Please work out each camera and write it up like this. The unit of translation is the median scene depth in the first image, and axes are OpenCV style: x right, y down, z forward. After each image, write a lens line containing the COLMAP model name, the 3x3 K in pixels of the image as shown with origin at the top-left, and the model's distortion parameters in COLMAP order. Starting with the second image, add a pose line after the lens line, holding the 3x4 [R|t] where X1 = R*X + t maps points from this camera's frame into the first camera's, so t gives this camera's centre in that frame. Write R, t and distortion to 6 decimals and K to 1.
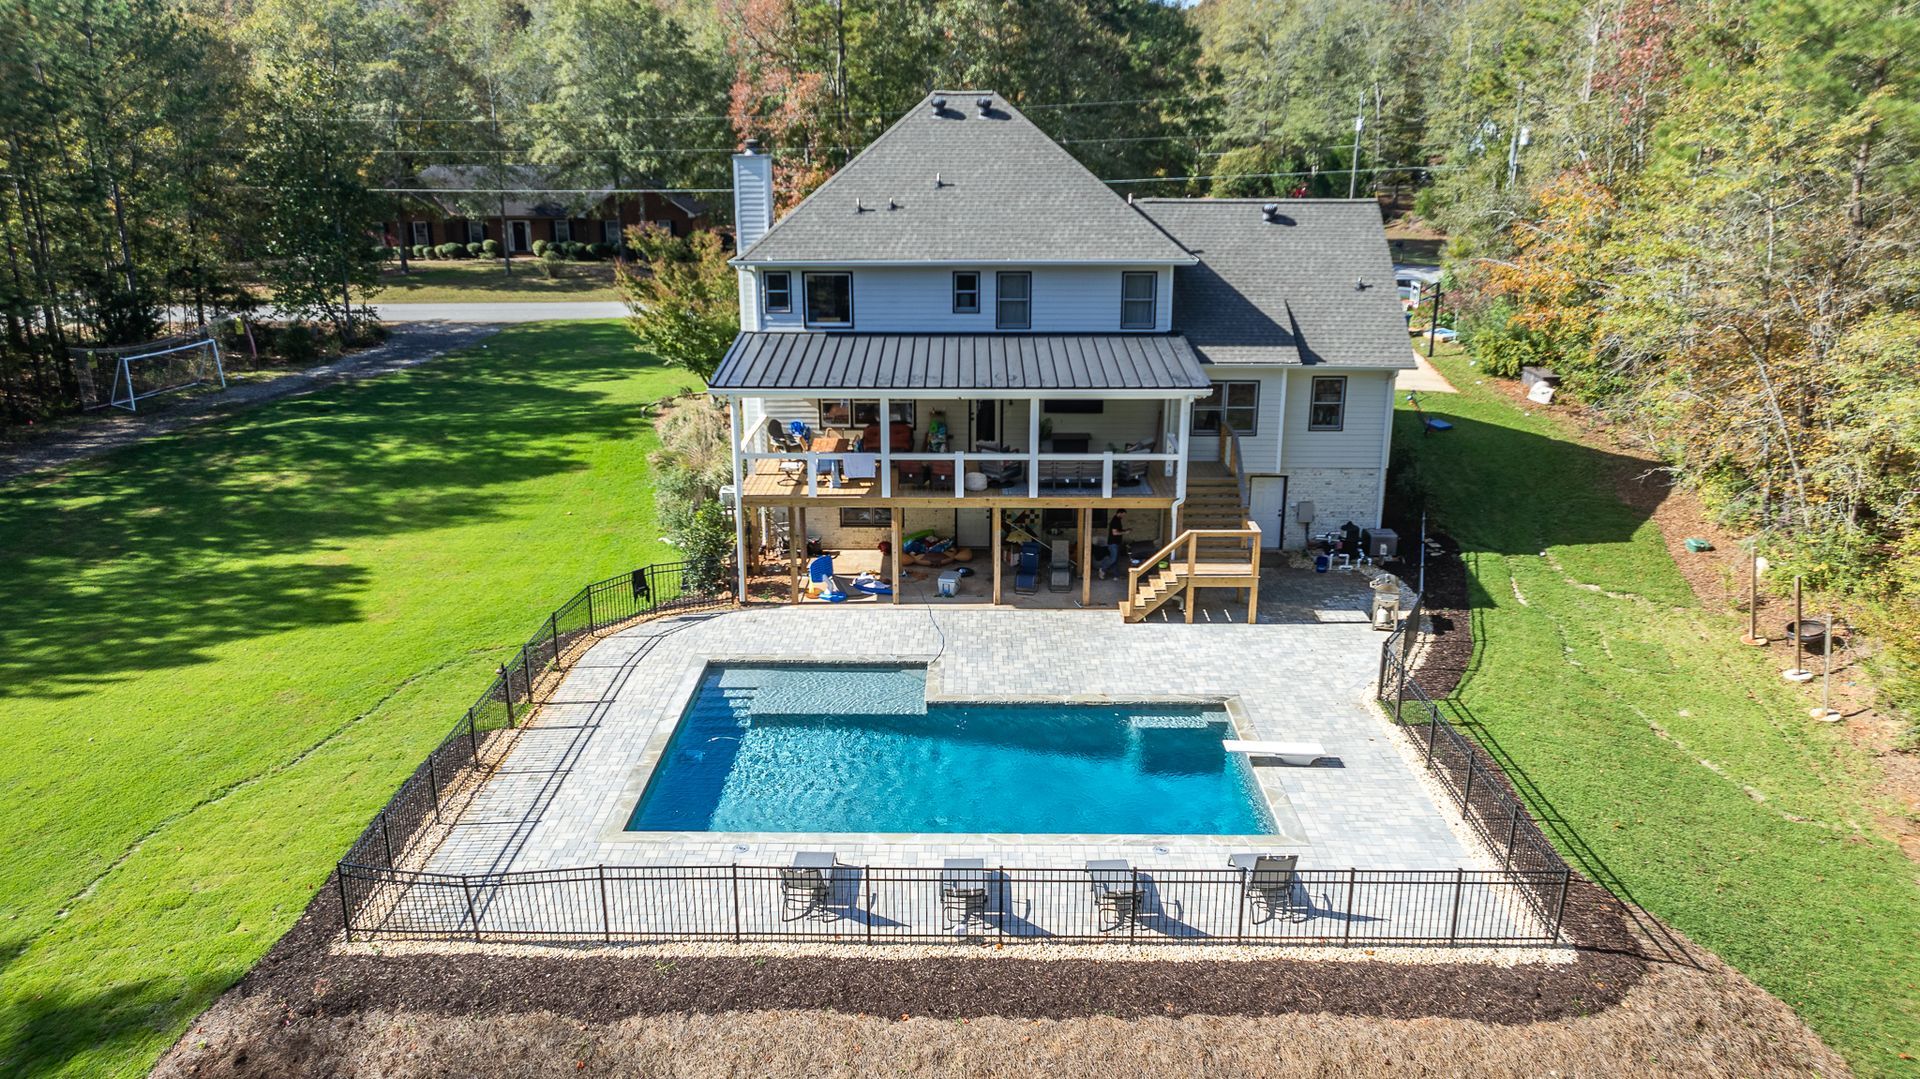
lens RADIAL K [[1347.5, 0, 959.4], [0, 1347.5, 541.0], [0, 0, 1]] dist [-0.029574, 0.024557]
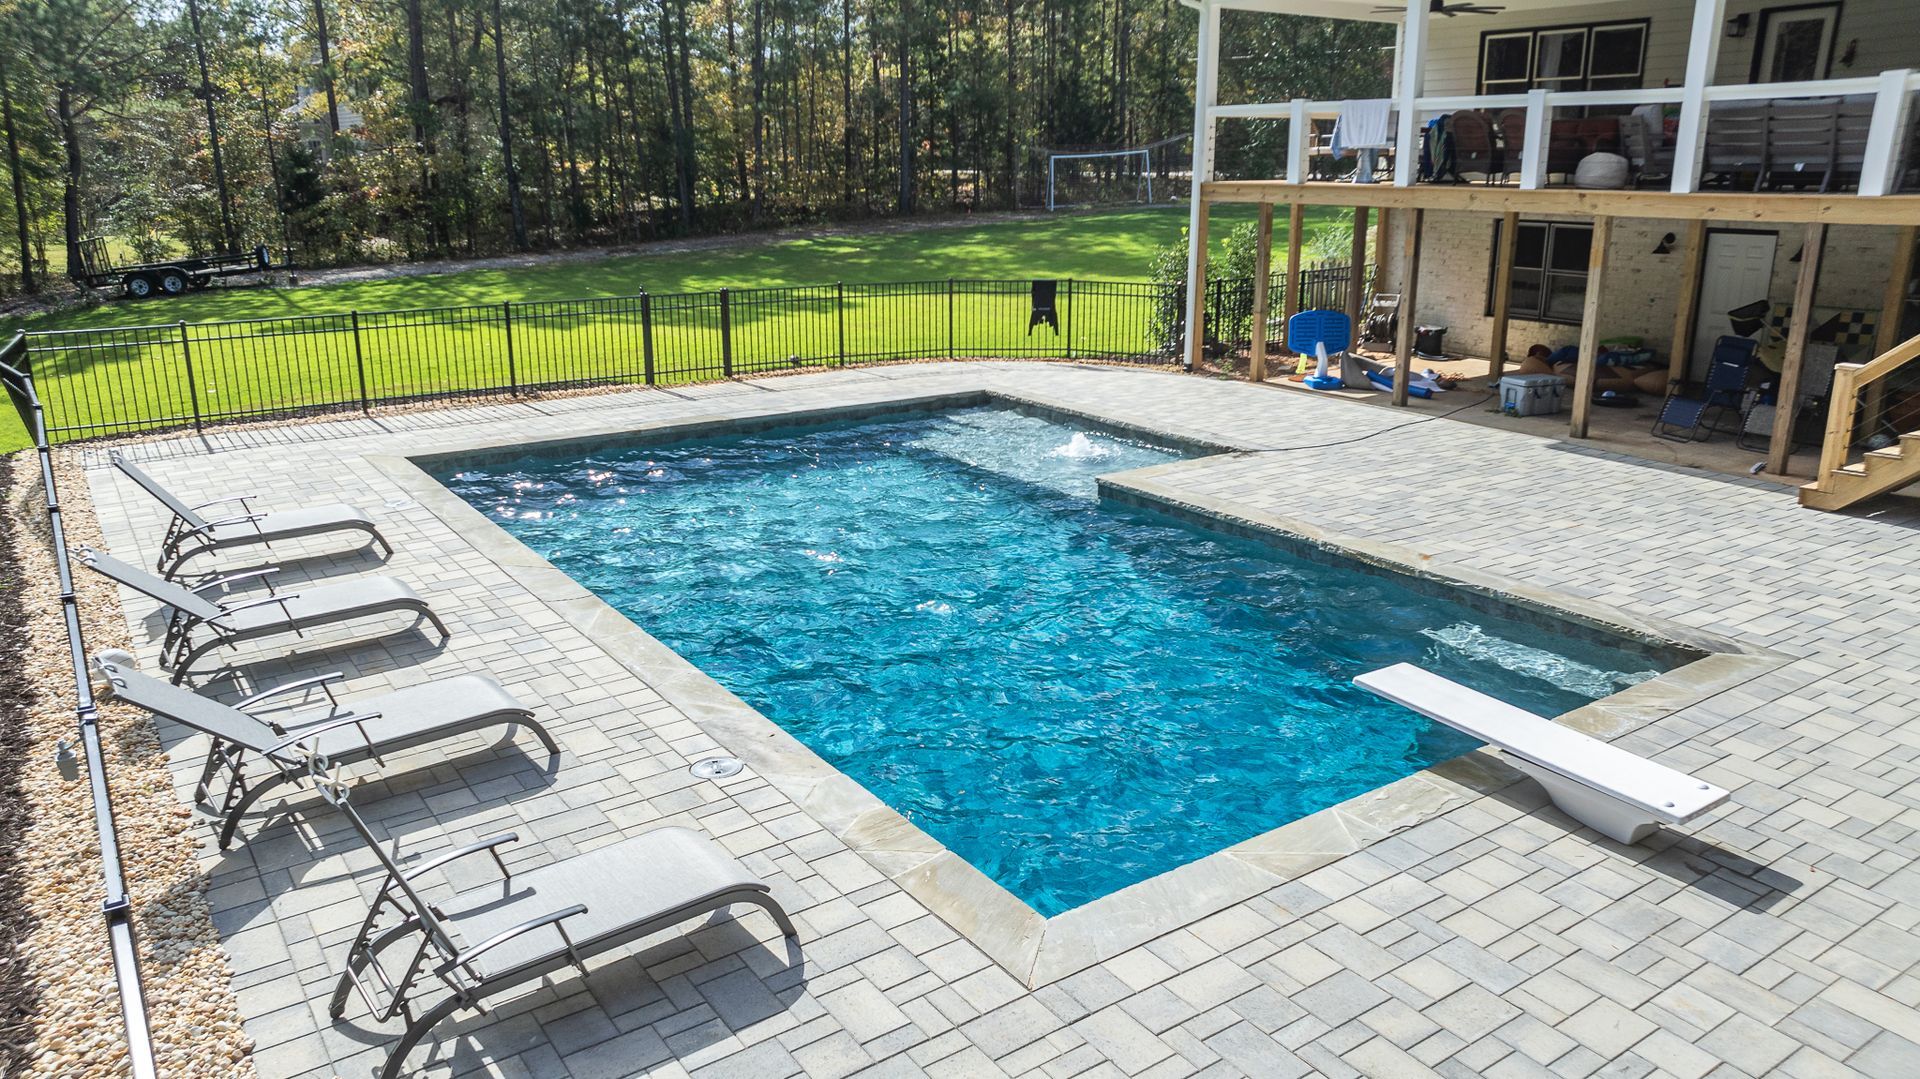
lens RADIAL K [[1347.5, 0, 958.9], [0, 1347.5, 539.4], [0, 0, 1]] dist [-0.029574, 0.024557]
pose [[0.579408, 0.221580, -0.784340, 0.304742], [-0.238106, 0.966372, 0.097111, 0.096201], [0.779482, 0.130489, 0.612683, 0.609553]]
